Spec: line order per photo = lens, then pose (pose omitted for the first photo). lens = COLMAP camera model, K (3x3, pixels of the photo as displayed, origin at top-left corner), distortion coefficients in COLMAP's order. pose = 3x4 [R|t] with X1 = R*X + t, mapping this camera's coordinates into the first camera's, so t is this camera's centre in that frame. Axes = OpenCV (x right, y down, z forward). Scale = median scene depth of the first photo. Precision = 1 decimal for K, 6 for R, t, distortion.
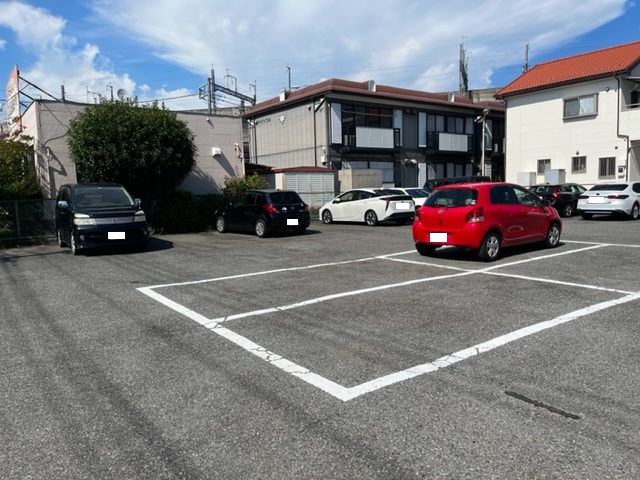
lens RADIAL K [[485.4, 0, 320.0], [0, 485.4, 240.0], [0, 0, 1]] dist [0.063754, -0.095472]
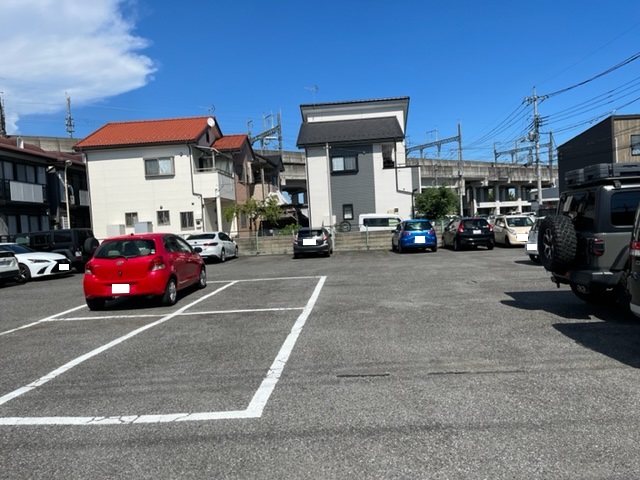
lens RADIAL K [[488.3, 0, 322.9], [0, 488.3, 250.7], [0, 0, 1]] dist [0.070091, -0.100873]
pose [[0.633896, -0.048039, 0.771925, -0.154385], [0.114060, 0.992963, -0.031870, -0.001793], [-0.764961, 0.108248, 0.634914, 0.020657]]
